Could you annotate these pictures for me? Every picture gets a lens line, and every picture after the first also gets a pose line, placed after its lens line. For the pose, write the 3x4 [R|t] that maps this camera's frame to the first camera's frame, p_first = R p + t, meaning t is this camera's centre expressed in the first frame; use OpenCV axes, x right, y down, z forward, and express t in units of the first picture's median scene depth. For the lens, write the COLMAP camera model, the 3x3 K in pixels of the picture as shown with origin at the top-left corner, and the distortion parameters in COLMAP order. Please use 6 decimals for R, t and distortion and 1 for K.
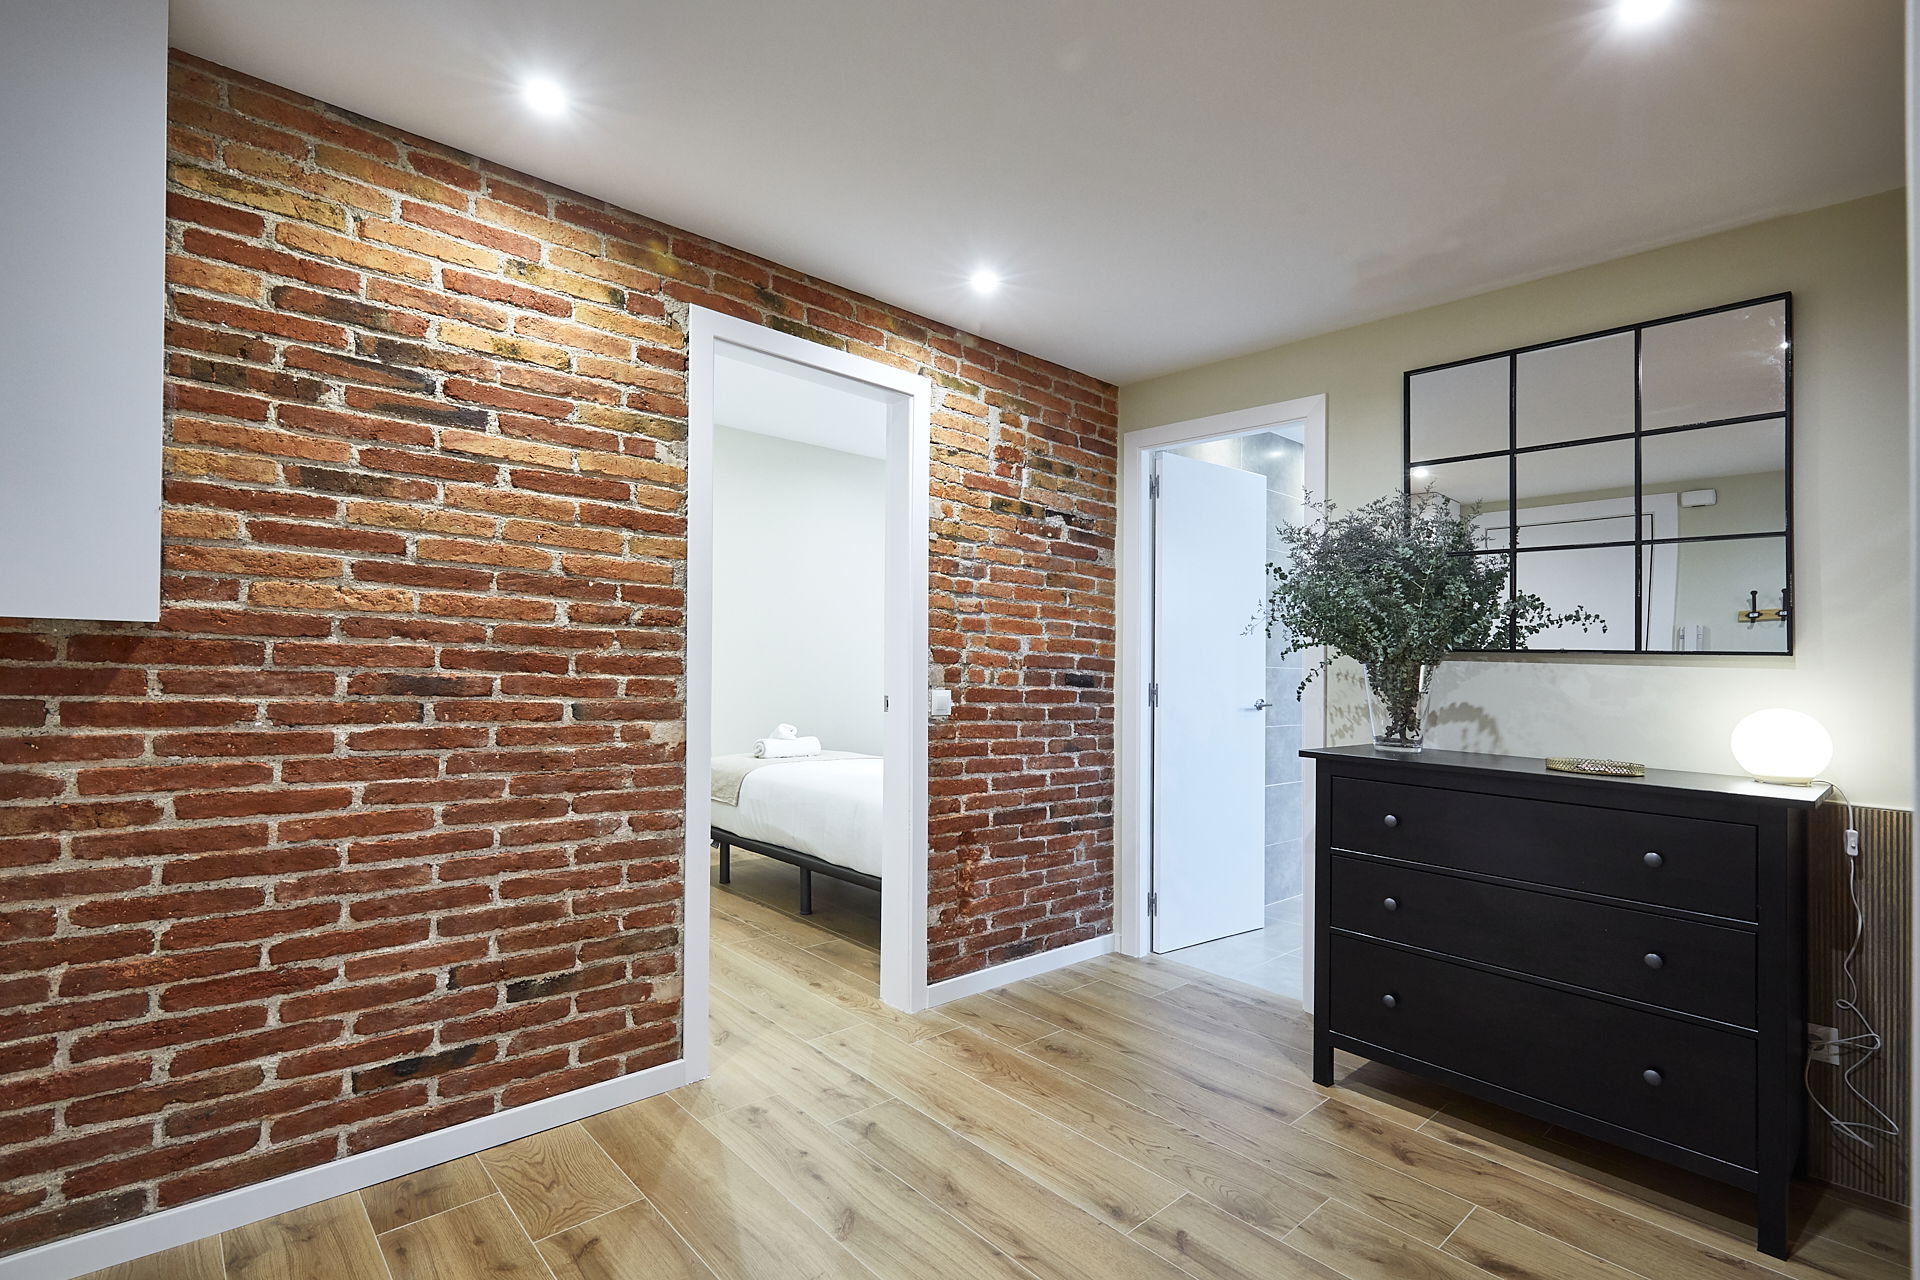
lens RADIAL K [[883.8, 0, 993.3], [0, 883.8, 635.5], [0, 0, 1]] dist [0.000272, -0.000328]
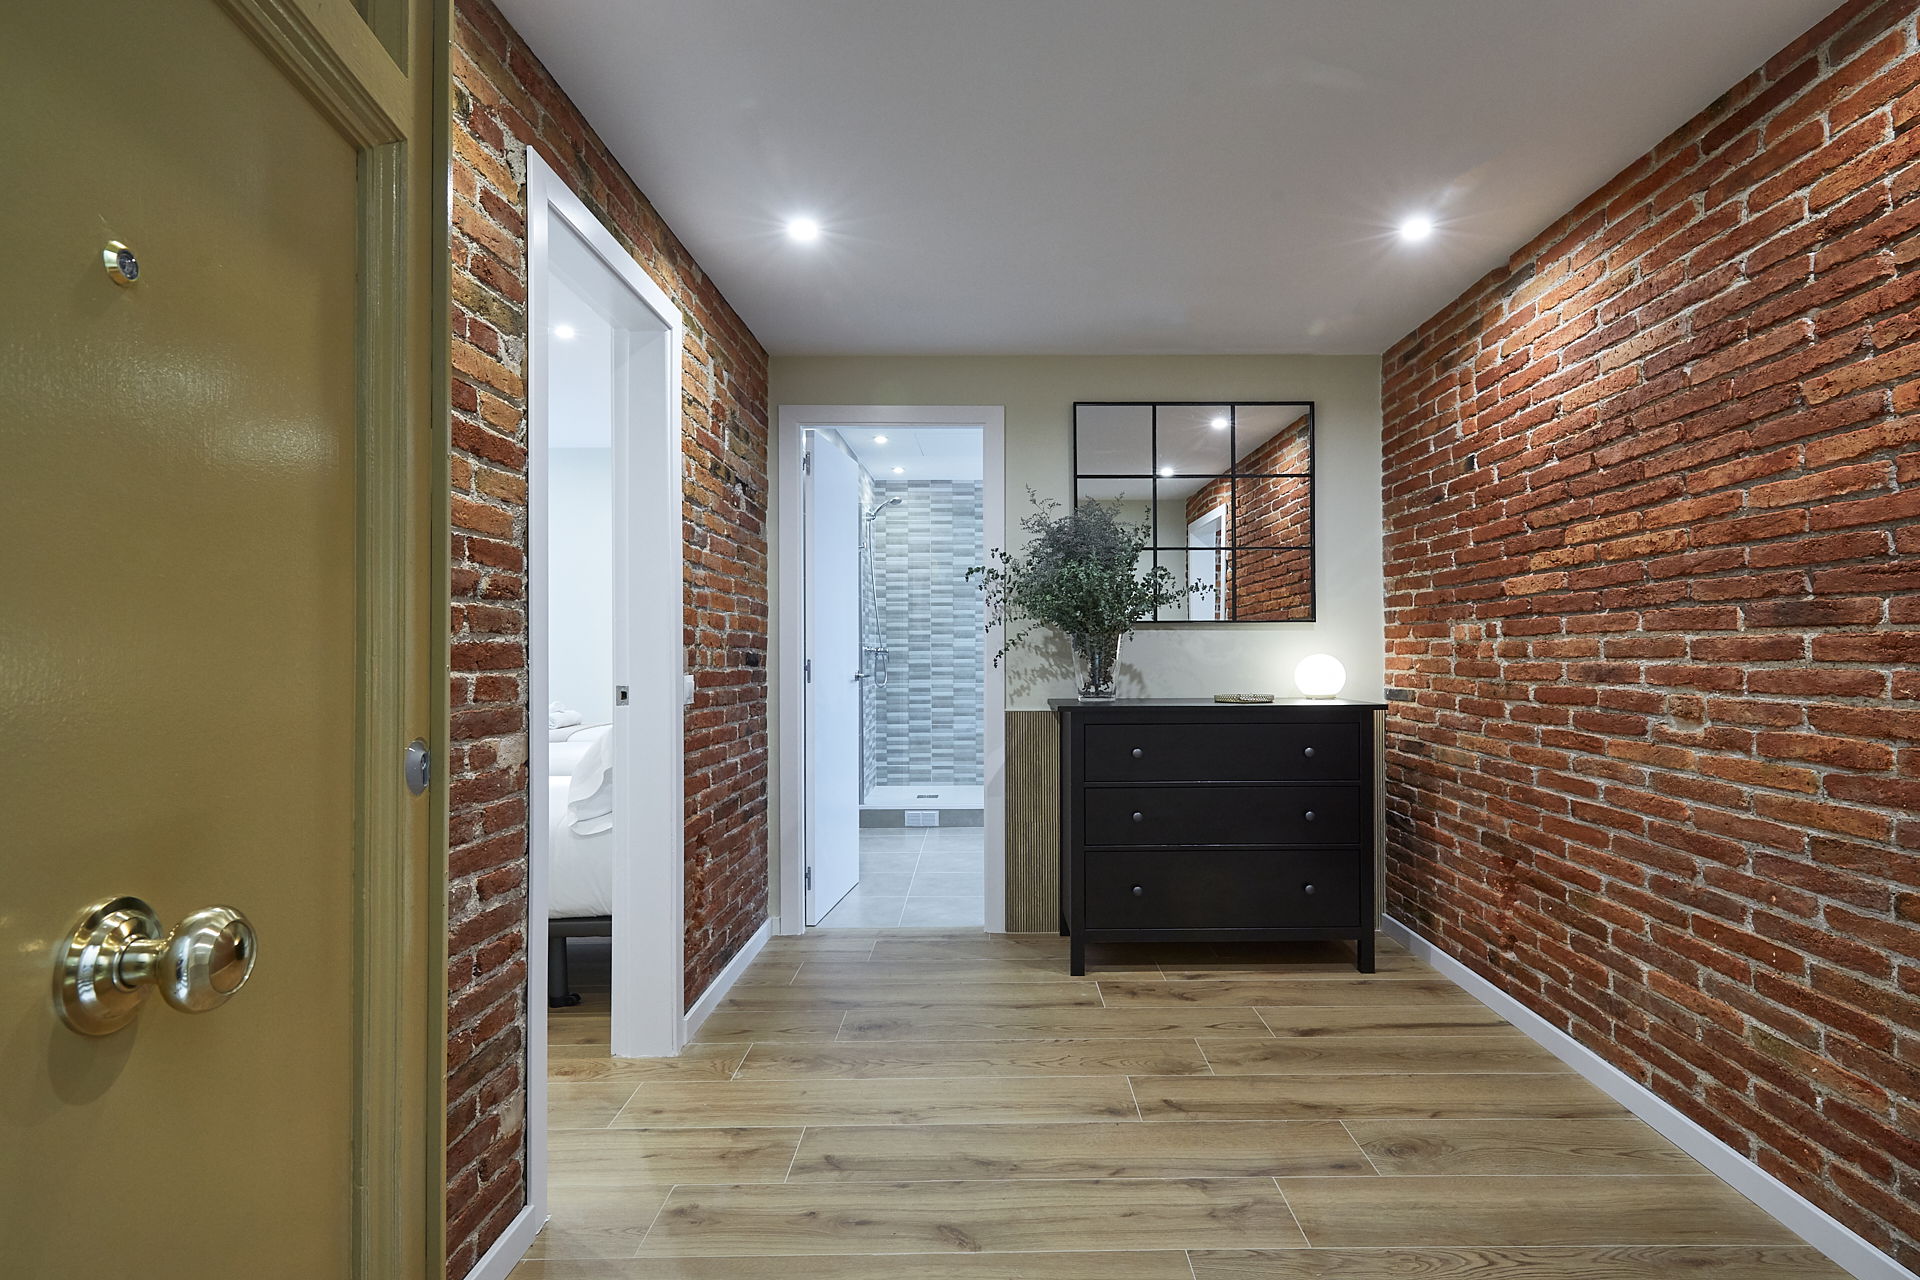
lens RADIAL K [[883.8, 0, 958.1], [0, 883.8, 622.5], [0, 0, 1]] dist [0.000272, -0.000328]
pose [[0.703957, -0.011139, 0.710155, -0.585365], [0.003504, 0.999919, 0.012210, 0.000330], [-0.710233, -0.006107, 0.703940, 0.242208]]
